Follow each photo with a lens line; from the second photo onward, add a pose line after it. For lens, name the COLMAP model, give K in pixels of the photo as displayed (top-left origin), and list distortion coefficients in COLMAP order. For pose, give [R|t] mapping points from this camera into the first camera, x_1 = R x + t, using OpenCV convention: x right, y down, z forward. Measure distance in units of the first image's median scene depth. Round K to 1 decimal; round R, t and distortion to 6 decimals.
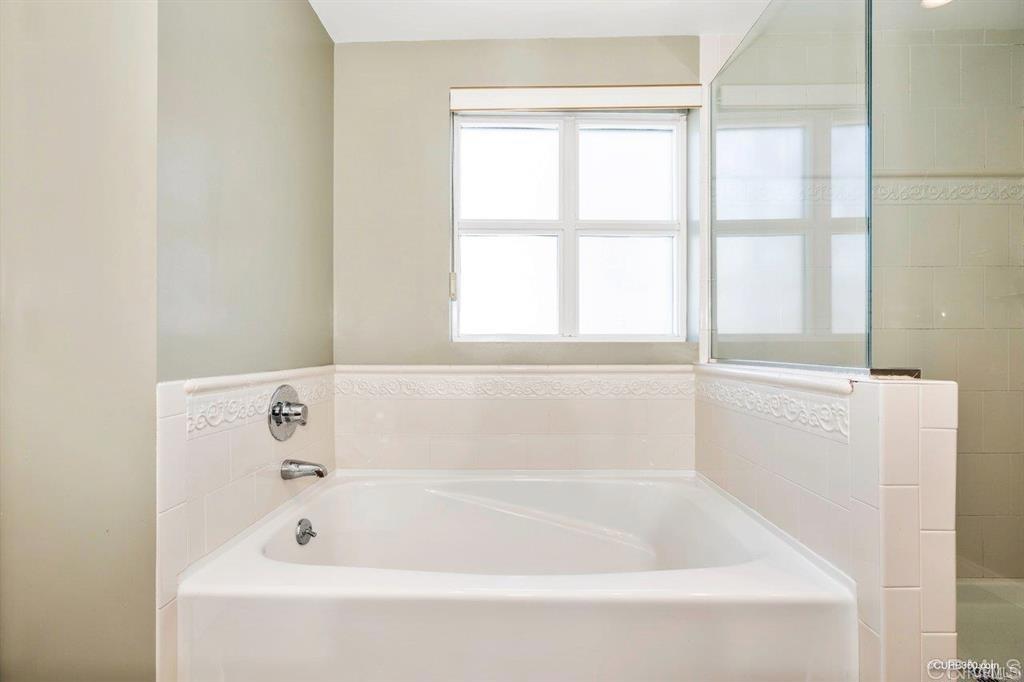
lens RADIAL K [[448.7, 0, 510.4], [0, 448.7, 347.9], [0, 0, 1]] dist [0.001443, 0.000207]
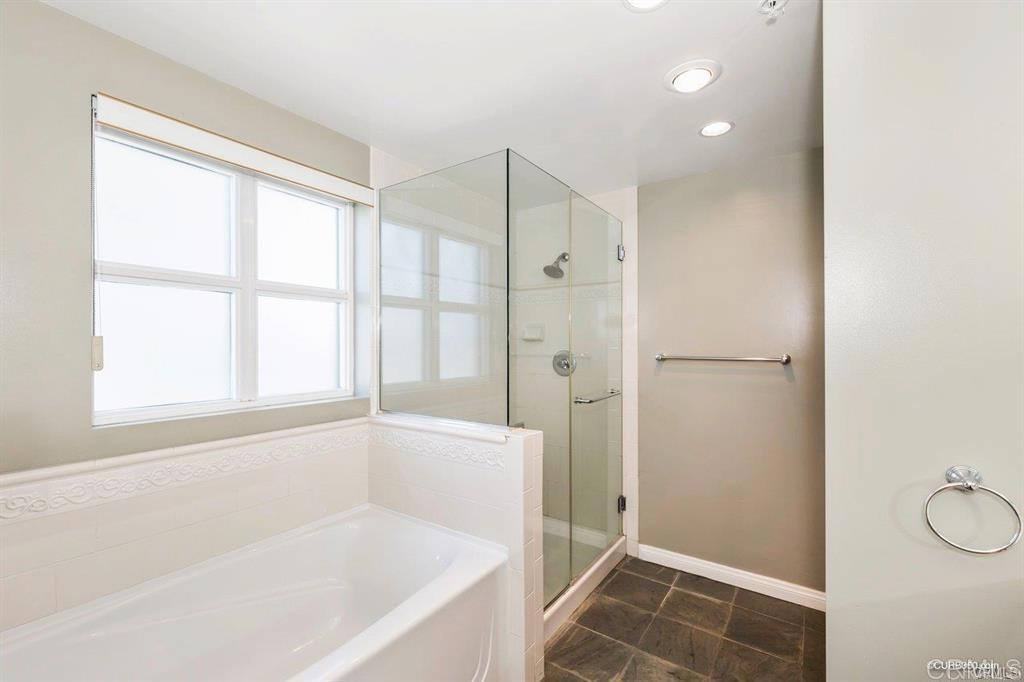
lens RADIAL K [[431.4, 0, 509.1], [0, 431.4, 348.0], [0, 0, 1]] dist [0.002150, 0.000201]
pose [[0.545777, -0.001414, 0.837930, -0.356610], [-0.002768, 0.999990, 0.003490, -0.151447], [-0.837926, -0.004224, 0.545767, 0.036076]]
